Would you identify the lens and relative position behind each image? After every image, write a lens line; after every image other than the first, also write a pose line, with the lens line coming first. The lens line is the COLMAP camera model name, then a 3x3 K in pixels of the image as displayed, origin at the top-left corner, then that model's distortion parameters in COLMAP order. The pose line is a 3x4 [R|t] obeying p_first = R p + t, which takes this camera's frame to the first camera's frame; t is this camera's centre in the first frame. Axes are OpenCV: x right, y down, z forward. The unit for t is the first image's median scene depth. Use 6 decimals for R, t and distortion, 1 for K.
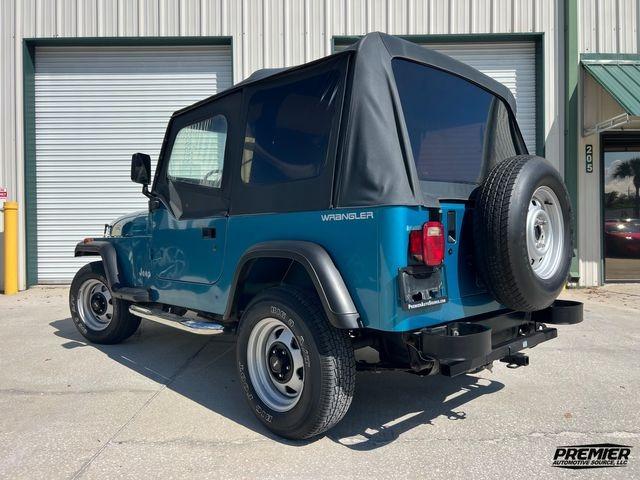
lens RADIAL K [[480.9, 0, 316.5], [0, 480.9, 235.2], [0, 0, 1]] dist [0.039631, -0.048274]
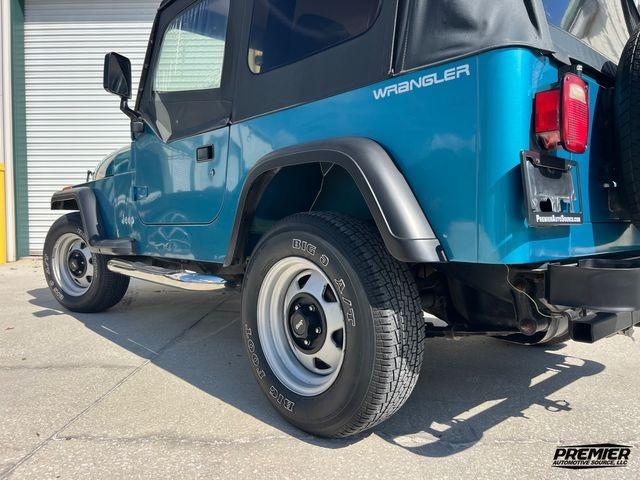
lens RADIAL K [[480.9, 0, 316.5], [0, 480.9, 235.2], [0, 0, 1]] dist [0.039631, -0.048274]
pose [[0.999746, 0.006490, -0.021570, -0.043654], [-0.005964, 0.999685, 0.024369, 0.116459], [0.021721, -0.024234, 0.999470, 0.310648]]
